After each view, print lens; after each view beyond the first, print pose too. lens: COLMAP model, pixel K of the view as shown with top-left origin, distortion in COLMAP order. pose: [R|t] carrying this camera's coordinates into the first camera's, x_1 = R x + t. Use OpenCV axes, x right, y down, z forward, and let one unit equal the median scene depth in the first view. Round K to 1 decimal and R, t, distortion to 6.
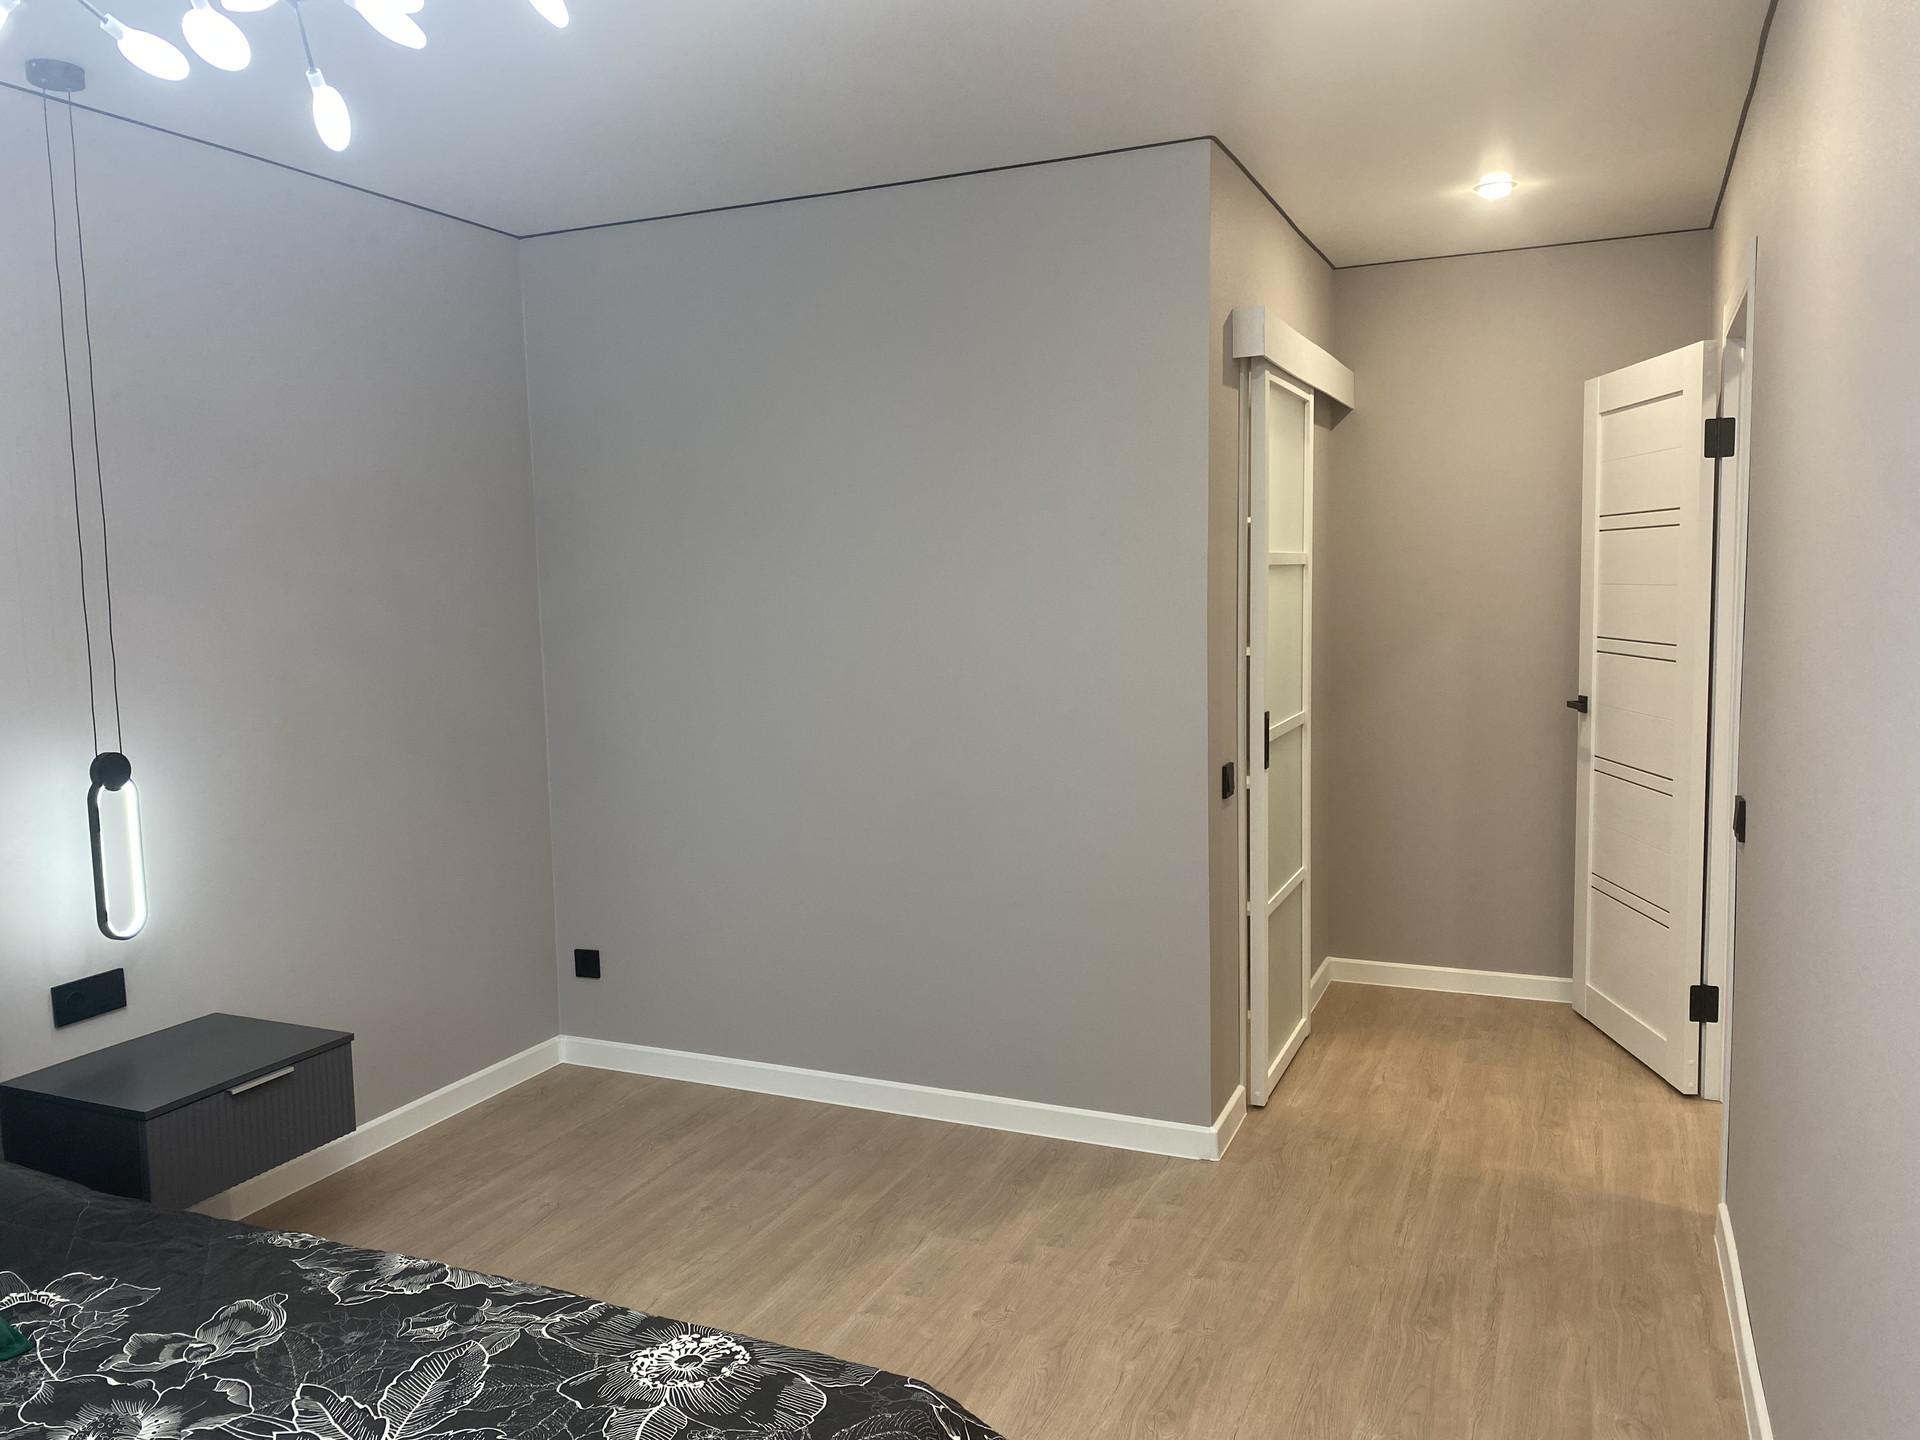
lens RADIAL K [[1459.9, 0, 905.0], [0, 1459.9, 722.9], [0, 0, 1]] dist [0.005205, 0.000677]
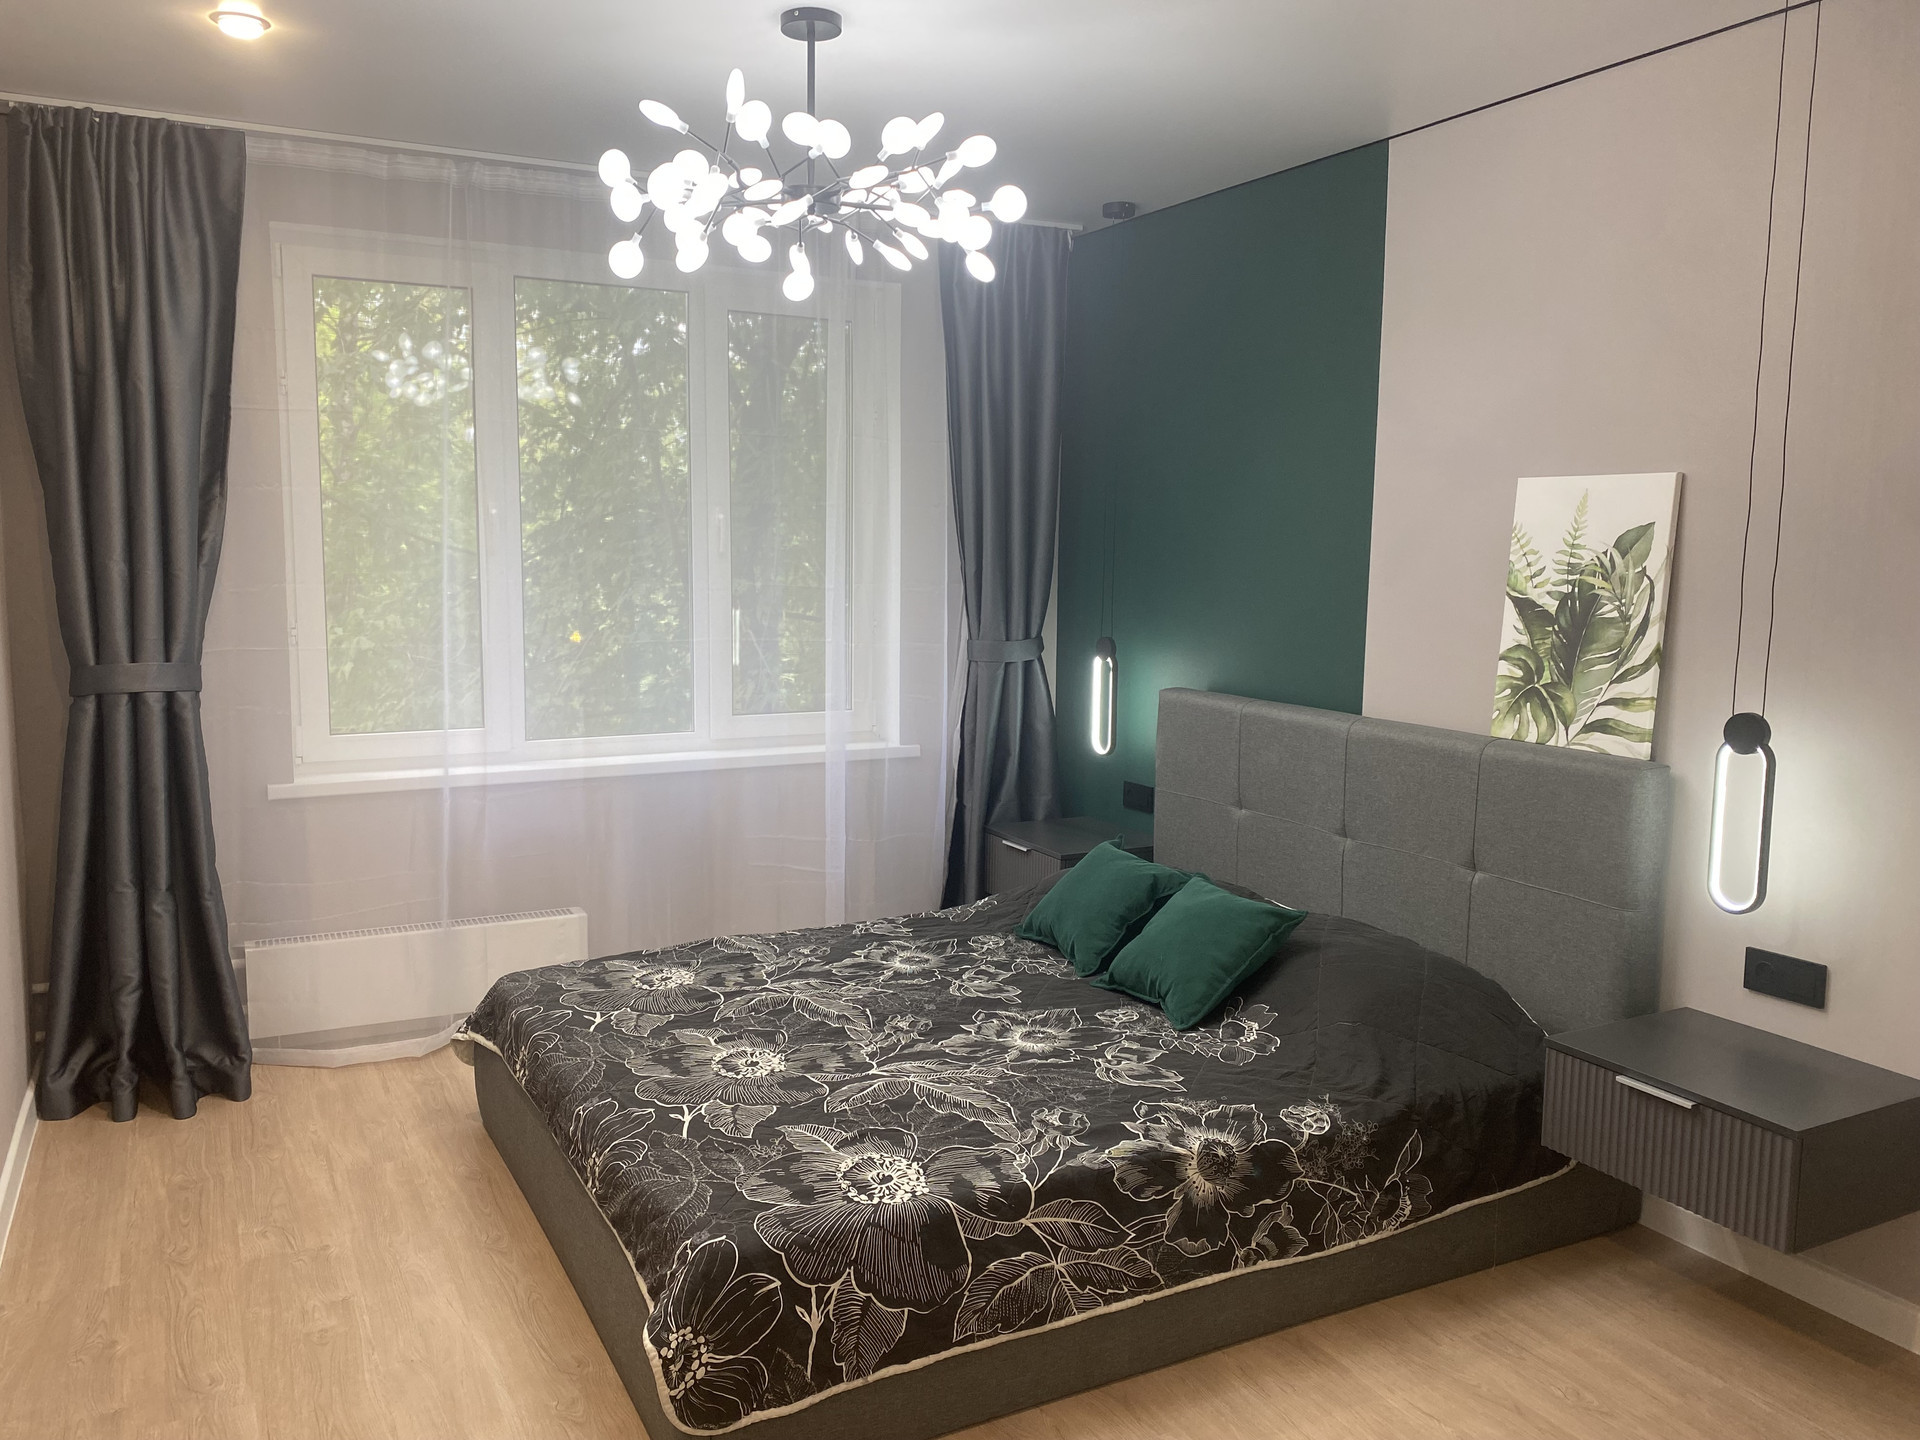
lens RADIAL K [[1468.5, 0, 950.1], [0, 1468.5, 714.9], [0, 0, 1]] dist [0.000885, 0.015403]
pose [[-0.605863, 0.112693, -0.787547, 0.682904], [-0.074284, 0.977579, 0.197033, -0.170340], [0.792093, 0.177877, -0.583908, 1.566891]]
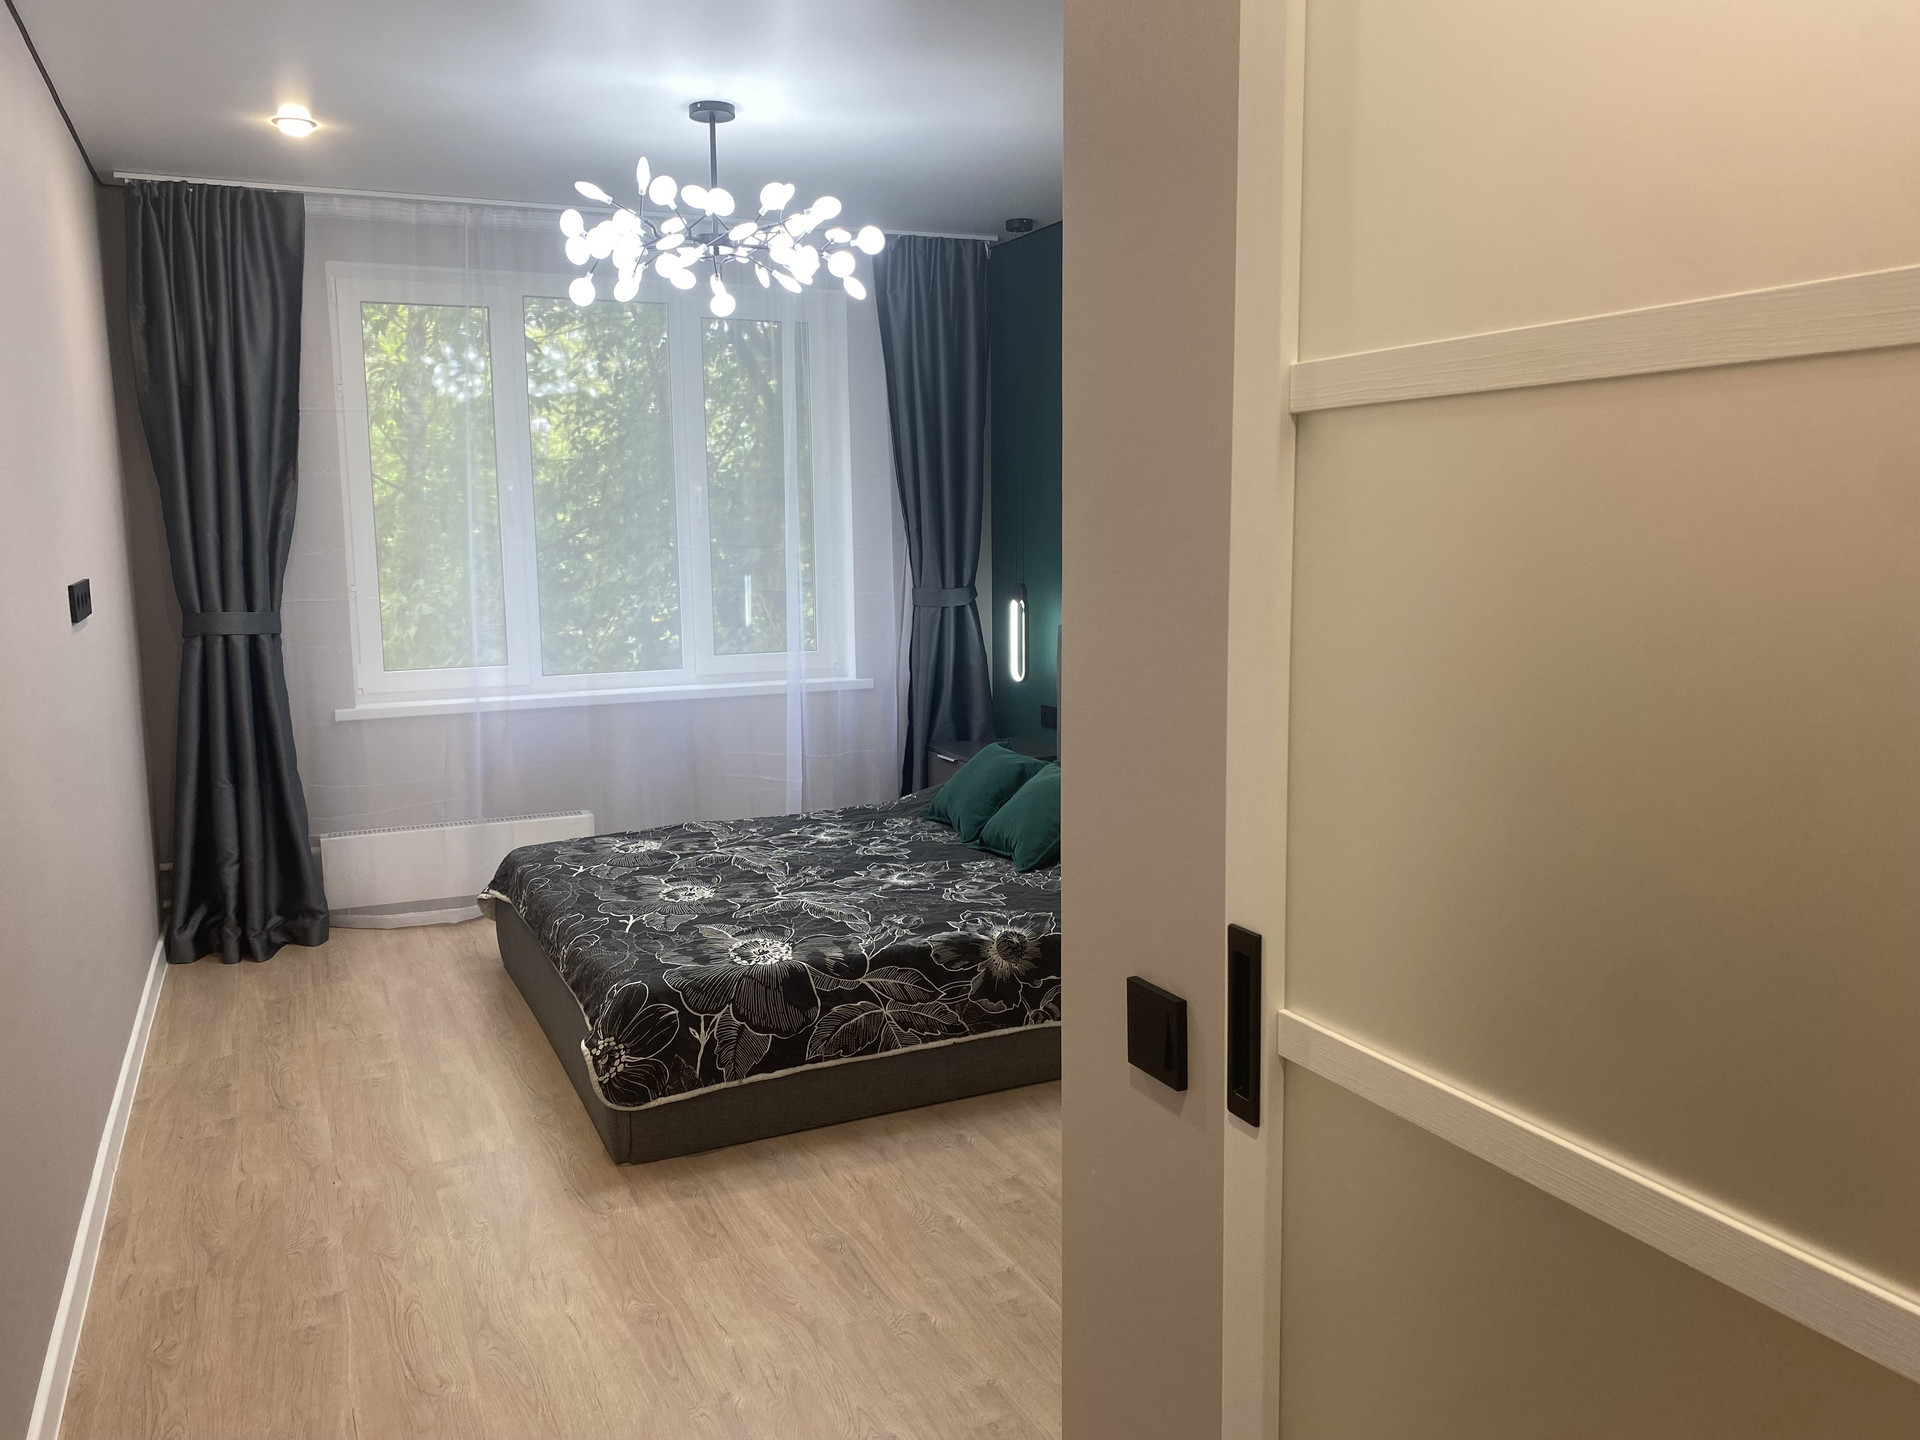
lens RADIAL K [[1454.8, 0, 950.2], [0, 1454.8, 717.7], [0, 0, 1]] dist [0.012396, -0.002667]
pose [[-0.640219, 0.136131, -0.756034, 0.885979], [-0.048130, 0.975131, 0.216338, -0.190936], [0.766683, 0.174892, -0.617746, 2.010597]]
